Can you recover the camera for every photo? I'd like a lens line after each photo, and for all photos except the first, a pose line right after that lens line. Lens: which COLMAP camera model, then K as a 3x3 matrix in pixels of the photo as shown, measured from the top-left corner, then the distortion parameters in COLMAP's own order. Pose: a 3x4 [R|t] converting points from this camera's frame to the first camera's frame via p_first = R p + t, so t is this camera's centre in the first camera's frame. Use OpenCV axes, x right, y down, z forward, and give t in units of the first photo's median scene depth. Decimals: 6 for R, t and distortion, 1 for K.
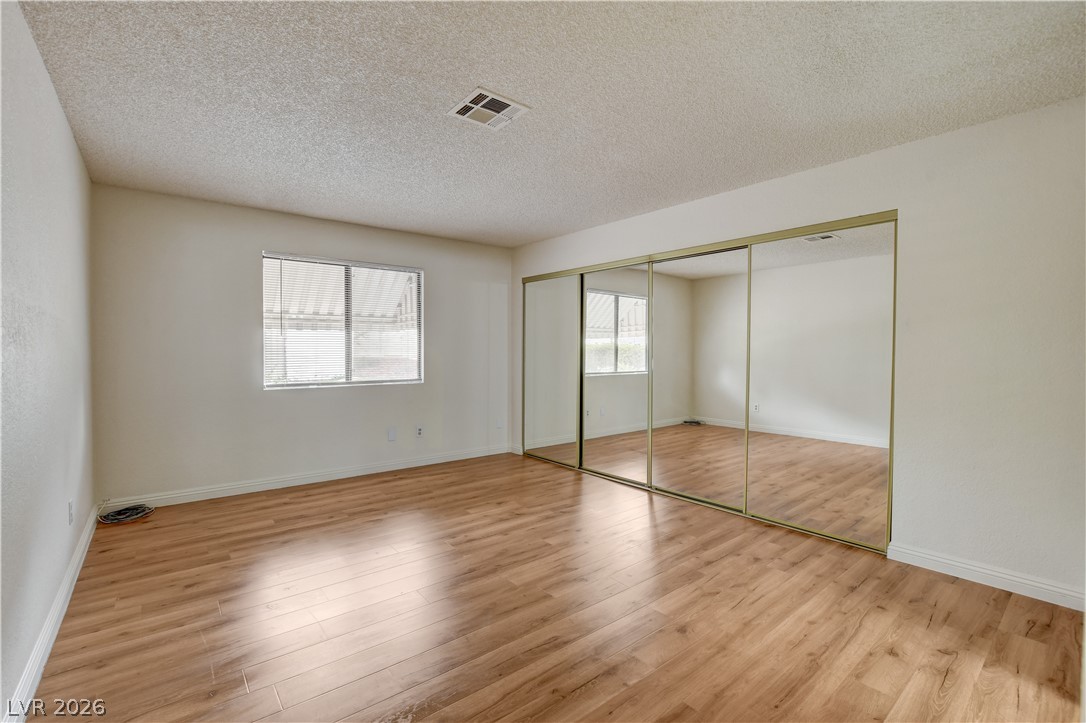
lens RADIAL K [[480.7, 0, 538.9], [0, 480.7, 360.9], [0, 0, 1]] dist [-0.032655, 0.004343]
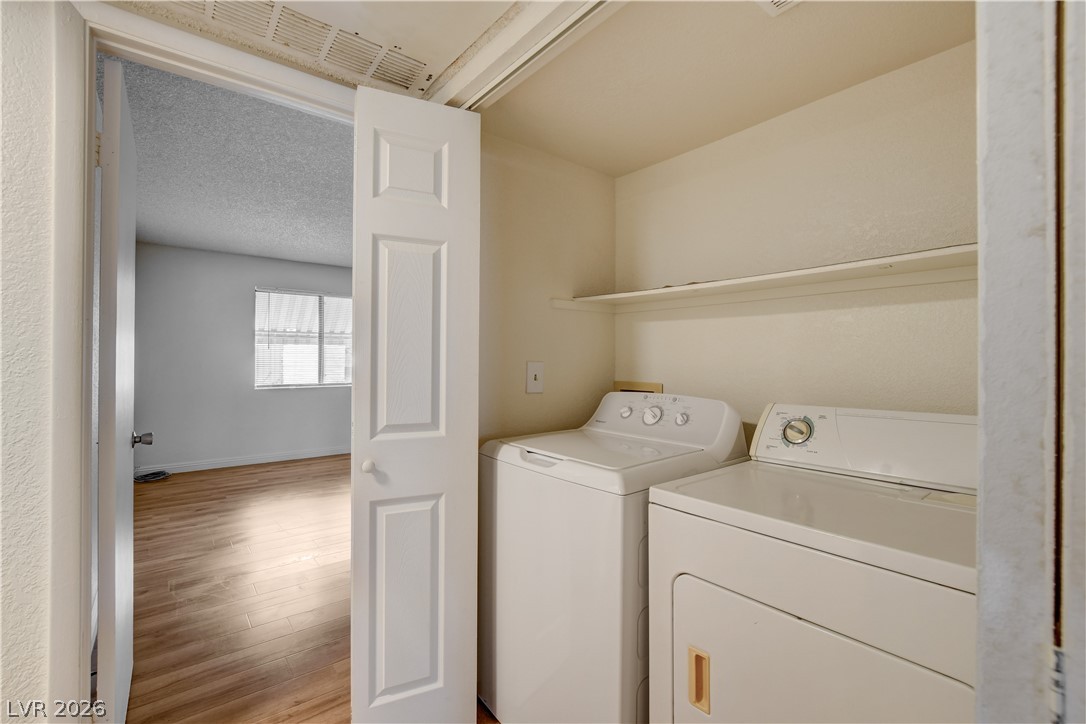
lens RADIAL K [[480.7, 0, 544.5], [0, 480.7, 358.0], [0, 0, 1]] dist [-0.032655, 0.004343]
pose [[0.999978, 0.001071, 0.006582, 0.245868], [-0.000860, 0.999488, -0.031979, 0.016217], [-0.006612, 0.031973, 0.999467, -0.369599]]
